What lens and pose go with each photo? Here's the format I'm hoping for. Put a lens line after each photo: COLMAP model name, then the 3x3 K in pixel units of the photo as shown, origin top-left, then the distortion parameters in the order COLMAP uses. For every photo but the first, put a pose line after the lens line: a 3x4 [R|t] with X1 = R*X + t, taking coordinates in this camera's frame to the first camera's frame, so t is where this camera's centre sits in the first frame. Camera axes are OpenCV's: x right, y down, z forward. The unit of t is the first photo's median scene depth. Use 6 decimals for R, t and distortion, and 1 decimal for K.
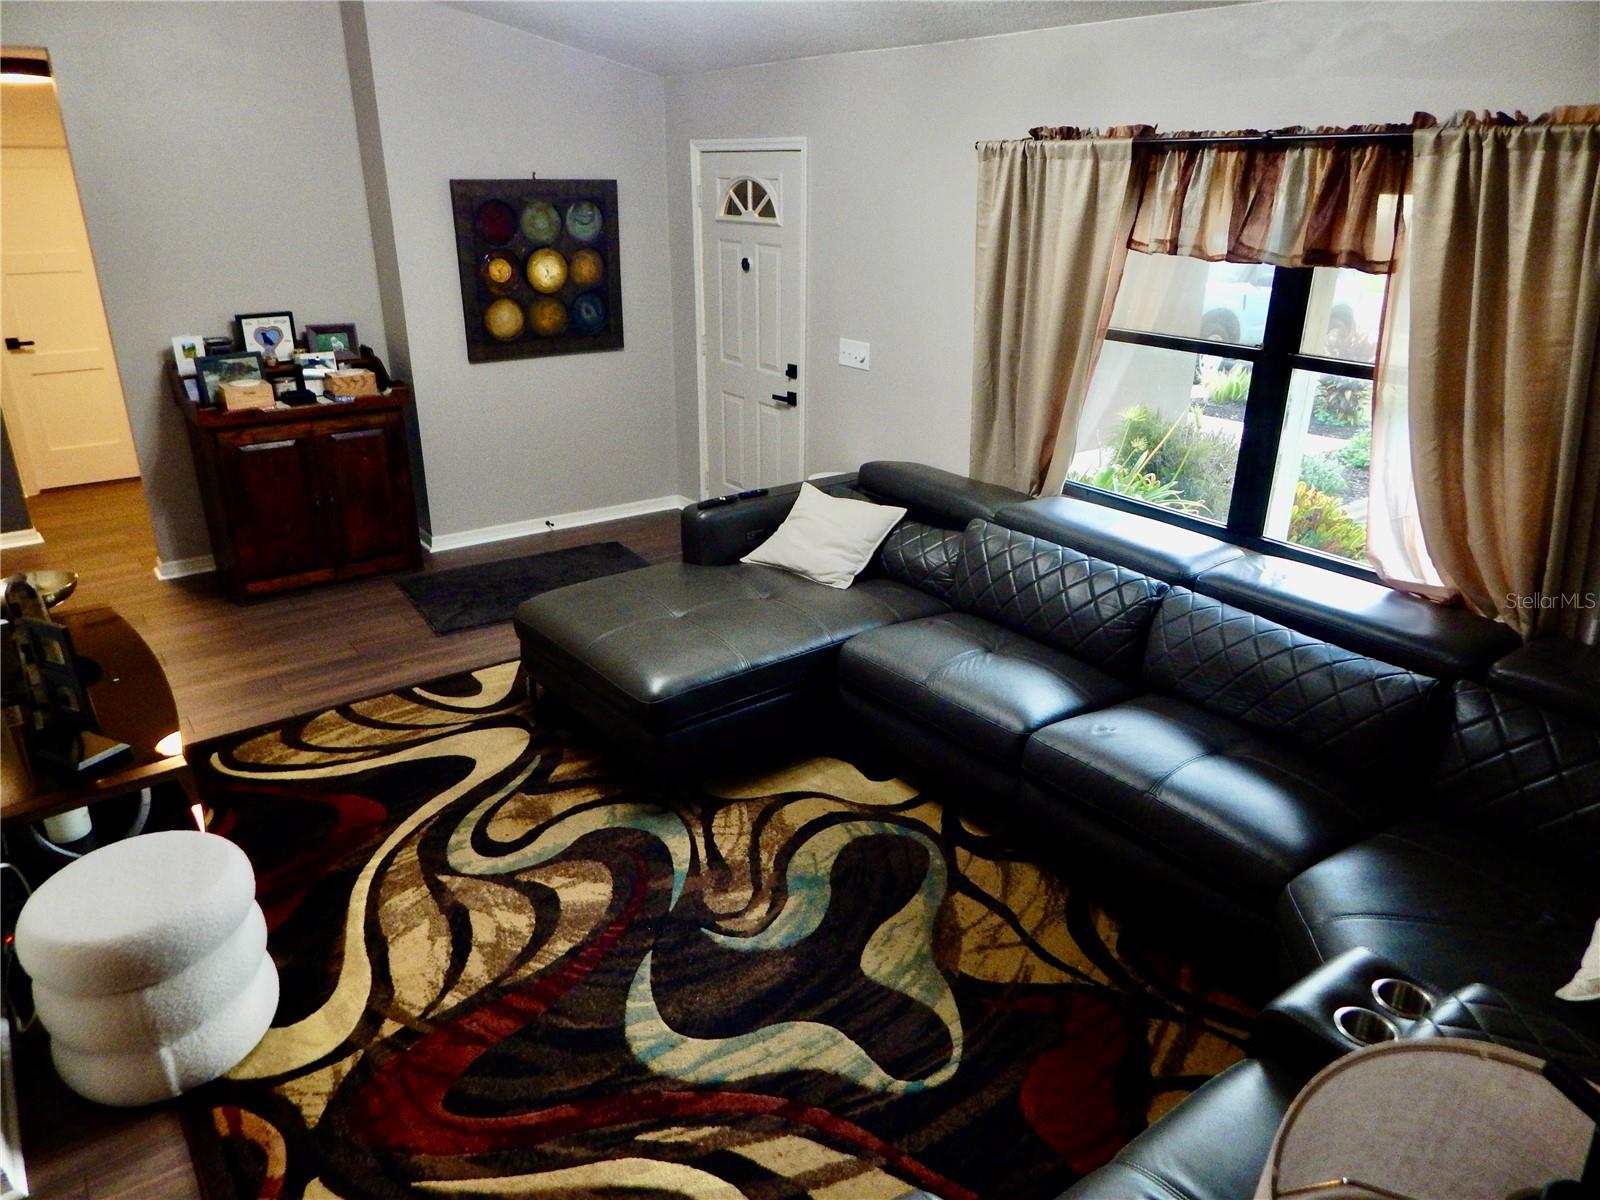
lens RADIAL K [[1087.2, 0, 804.2], [0, 1087.2, 601.2], [0, 0, 1]] dist [0.033829, -0.006200]
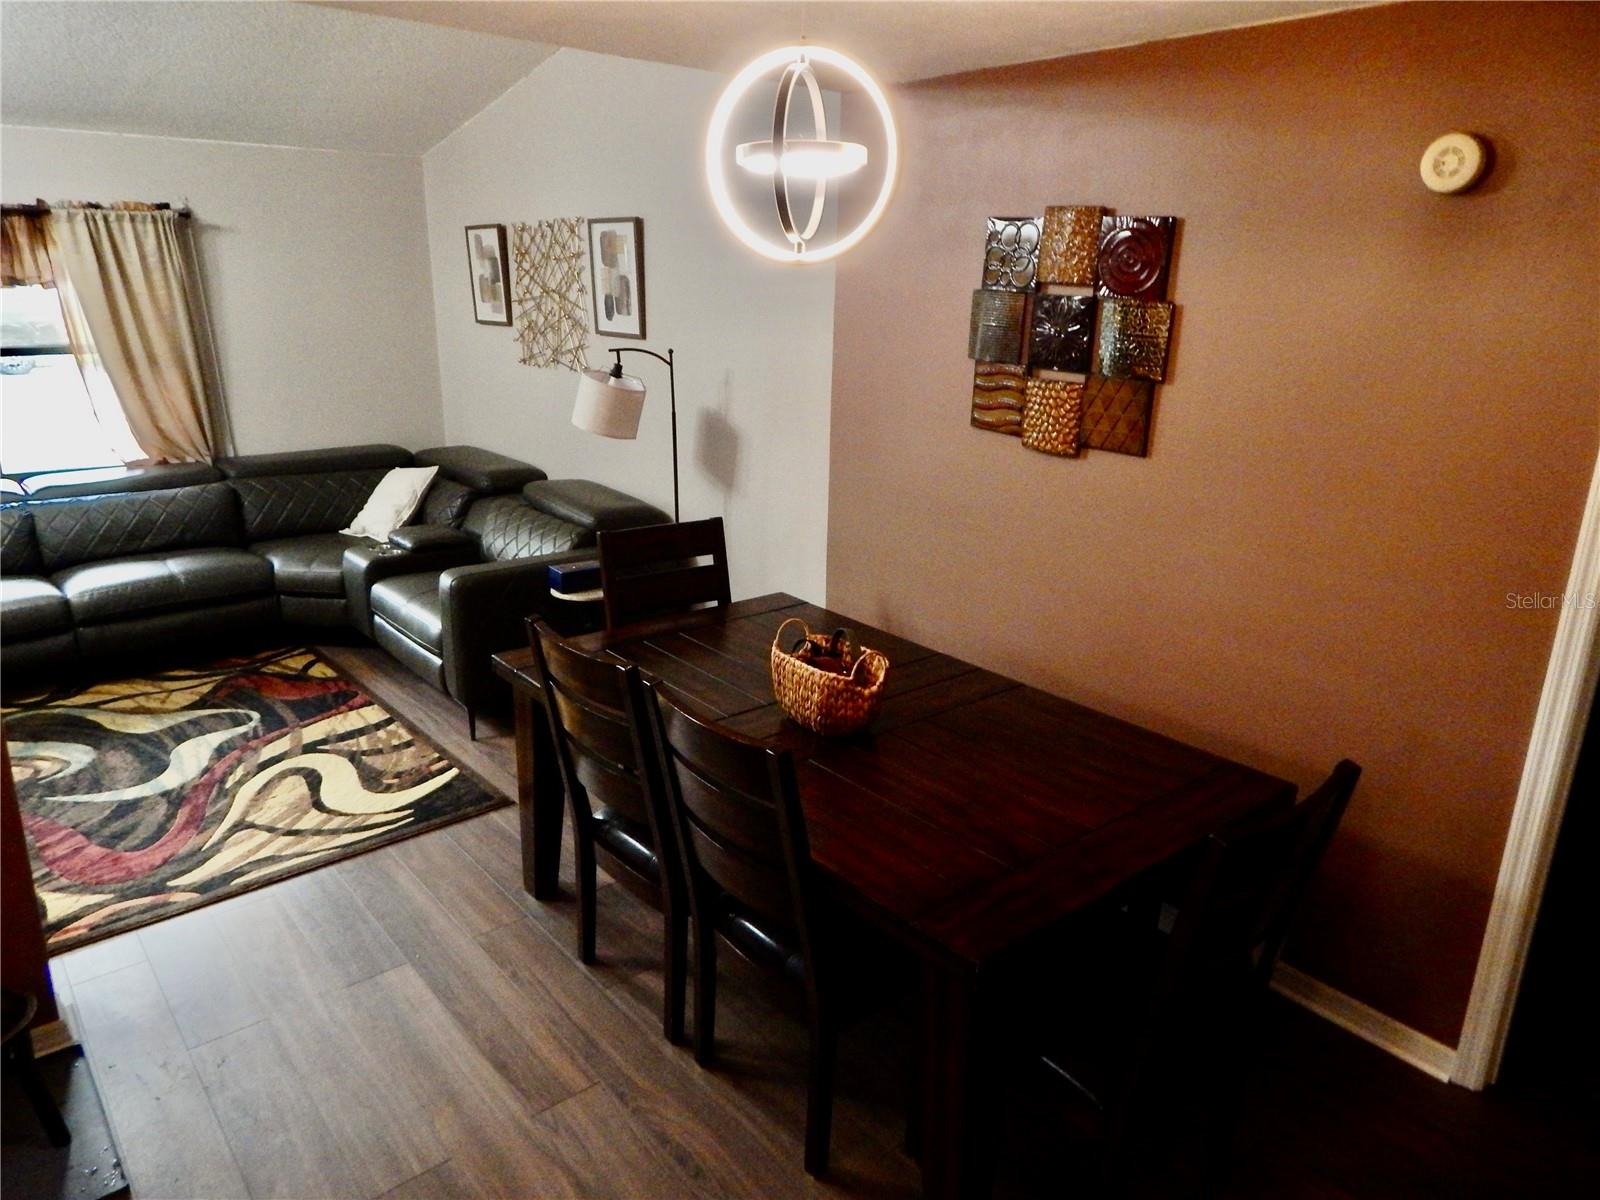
lens RADIAL K [[1087.2, 0, 797.0], [0, 1087.2, 600.7], [0, 0, 1]] dist [0.033829, -0.006200]
pose [[-0.055742, -0.309904, 0.949132, -1.348342], [0.356744, 0.881679, 0.308831, 0.017573], [-0.932538, 0.355812, 0.061410, -0.025753]]
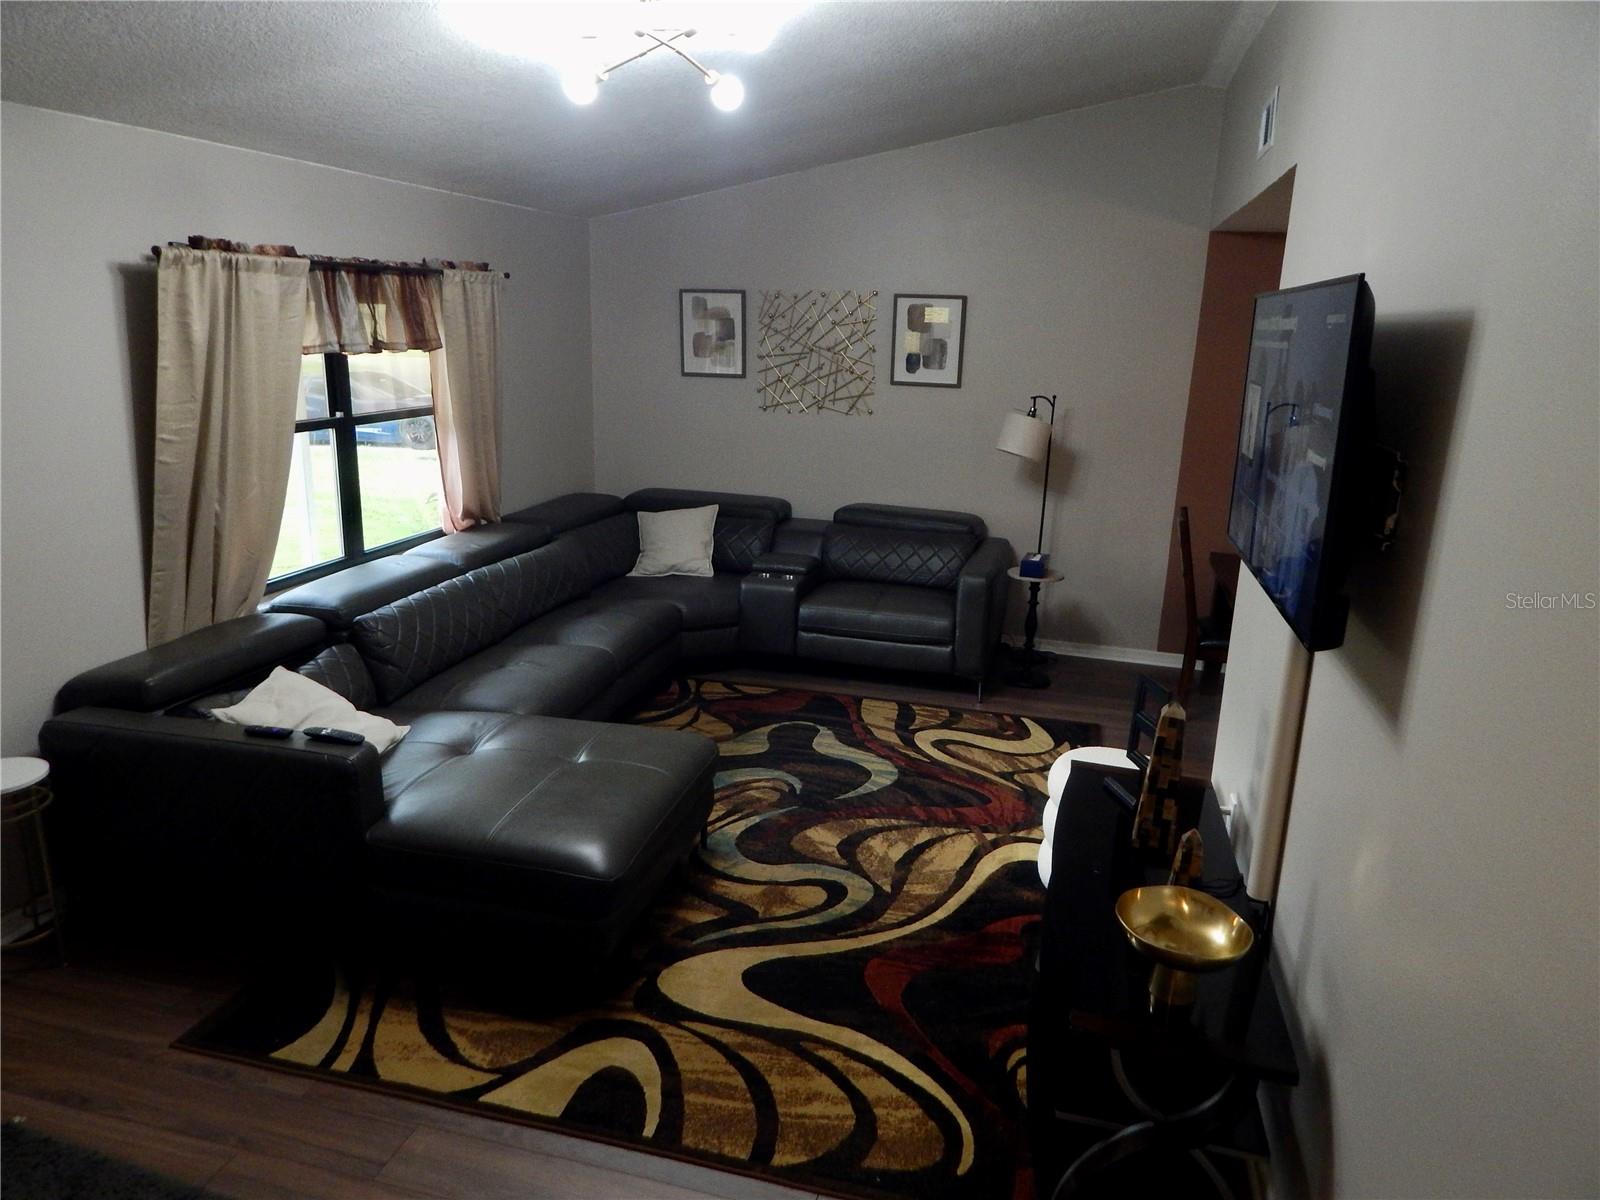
lens RADIAL K [[1087.2, 0, 799.4], [0, 1087.2, 595.0], [0, 0, 1]] dist [0.033829, -0.006200]
pose [[-0.623731, -0.231478, 0.746577, -1.144440], [0.246402, 0.848214, 0.468848, -0.630443], [-0.741785, 0.476393, -0.472021, 1.565982]]
